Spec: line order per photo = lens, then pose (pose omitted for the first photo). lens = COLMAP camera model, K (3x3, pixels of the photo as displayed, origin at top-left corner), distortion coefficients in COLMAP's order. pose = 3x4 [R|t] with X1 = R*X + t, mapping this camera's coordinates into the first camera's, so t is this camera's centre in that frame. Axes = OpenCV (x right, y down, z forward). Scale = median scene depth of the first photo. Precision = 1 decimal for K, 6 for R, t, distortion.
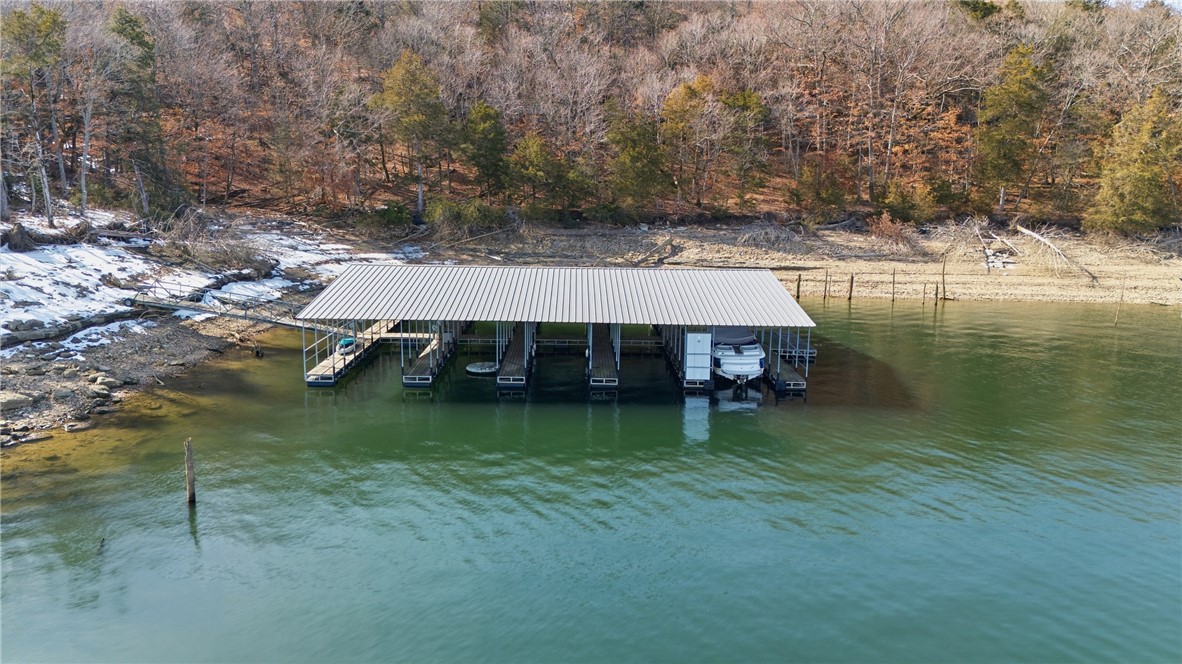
lens RADIAL K [[851.9, 0, 588.1], [0, 851.9, 329.5], [0, 0, 1]] dist [0.040406, -0.035402]
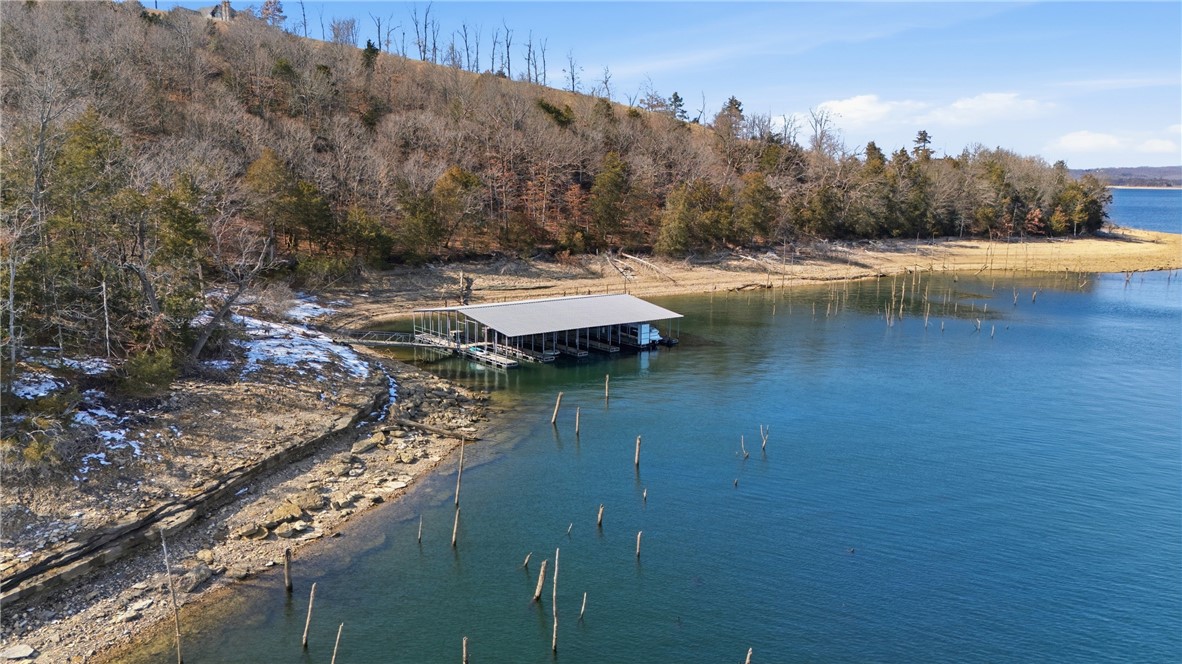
lens RADIAL K [[851.9, 0, 595.2], [0, 851.9, 333.6], [0, 0, 1]] dist [0.040406, -0.035402]
pose [[0.778521, -0.110646, 0.617788, -0.709220], [0.104105, 0.993467, 0.046740, -0.046449], [-0.618924, 0.027927, 0.784954, -0.381477]]
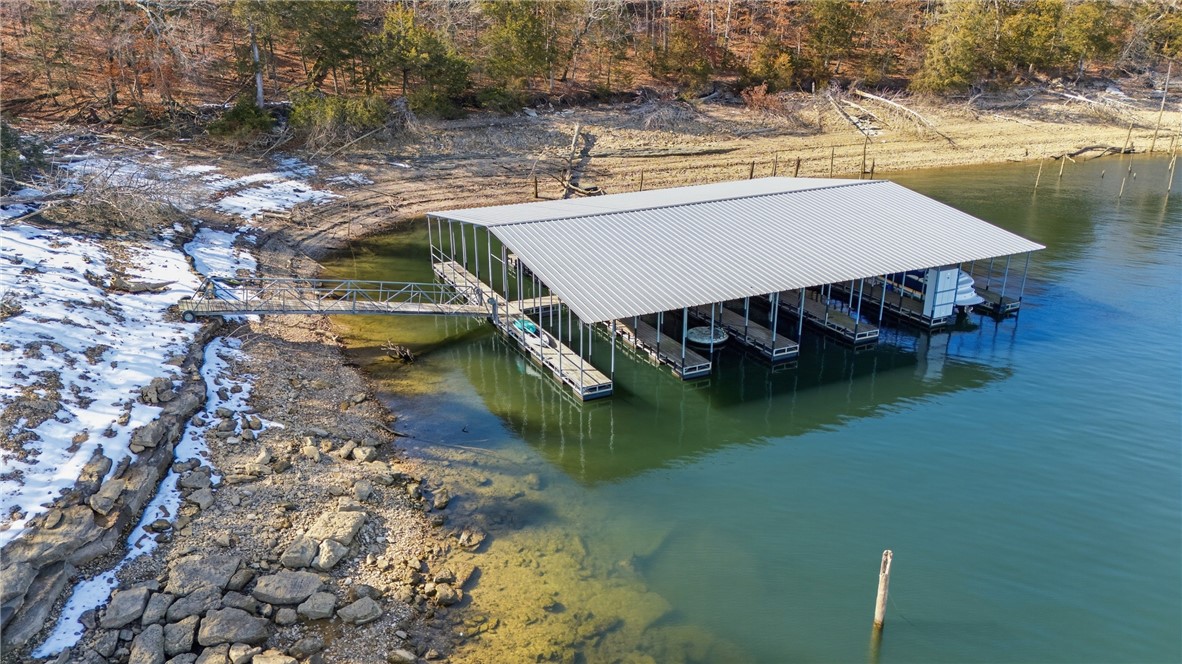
lens RADIAL K [[851.9, 0, 585.1], [0, 851.9, 336.1], [0, 0, 1]] dist [0.040406, -0.035402]
pose [[0.900442, -0.167450, 0.401453, -0.311814], [0.089300, 0.974437, 0.206151, -0.077511], [-0.425710, -0.149777, 0.892377, 0.148252]]
